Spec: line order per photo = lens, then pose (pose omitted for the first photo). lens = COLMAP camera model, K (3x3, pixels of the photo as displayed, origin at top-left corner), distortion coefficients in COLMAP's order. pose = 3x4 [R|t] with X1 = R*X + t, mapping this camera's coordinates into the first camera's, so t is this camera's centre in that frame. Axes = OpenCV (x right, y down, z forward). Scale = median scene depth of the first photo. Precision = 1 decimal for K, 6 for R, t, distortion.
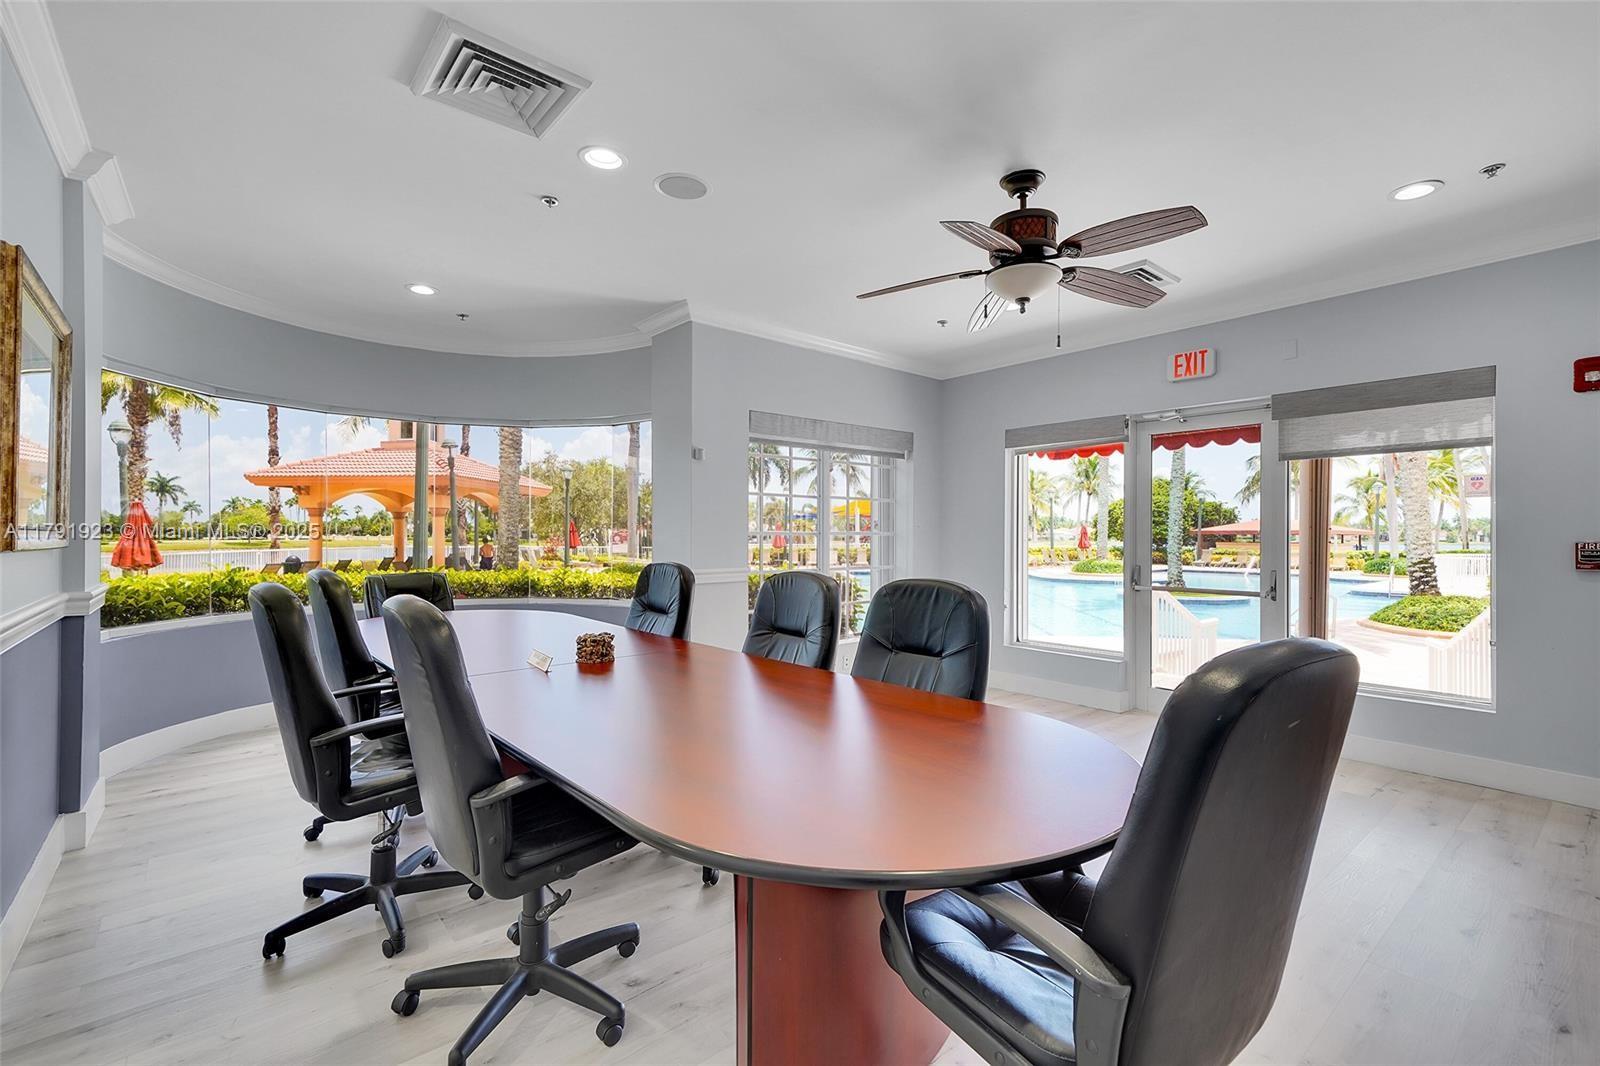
lens RADIAL K [[703.8, 0, 803.1], [0, 703.8, 535.0], [0, 0, 1]] dist [0.003655, 0.000929]
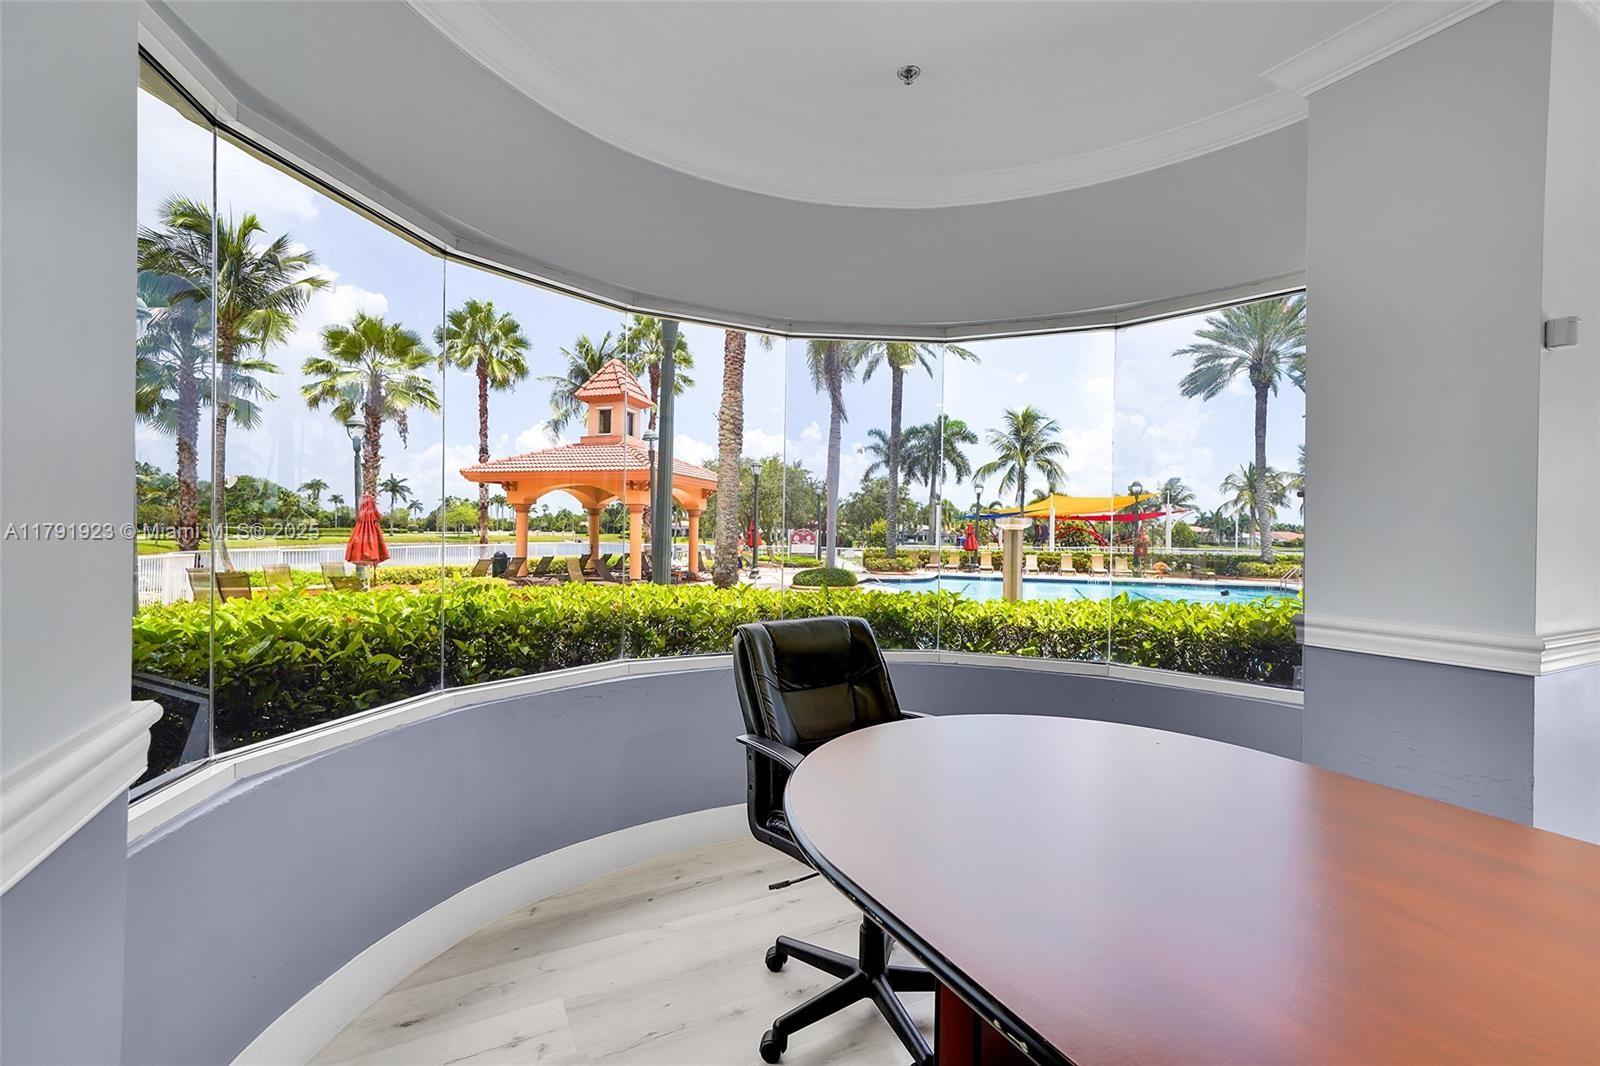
lens RADIAL K [[703.8, 0, 798.9], [0, 703.8, 536.3], [0, 0, 1]] dist [0.003655, 0.000929]
pose [[0.976851, 0.013952, -0.213467, -0.082675], [-0.013682, 0.999903, 0.002738, -0.000407], [0.213484, 0.000246, 0.976946, 0.095995]]
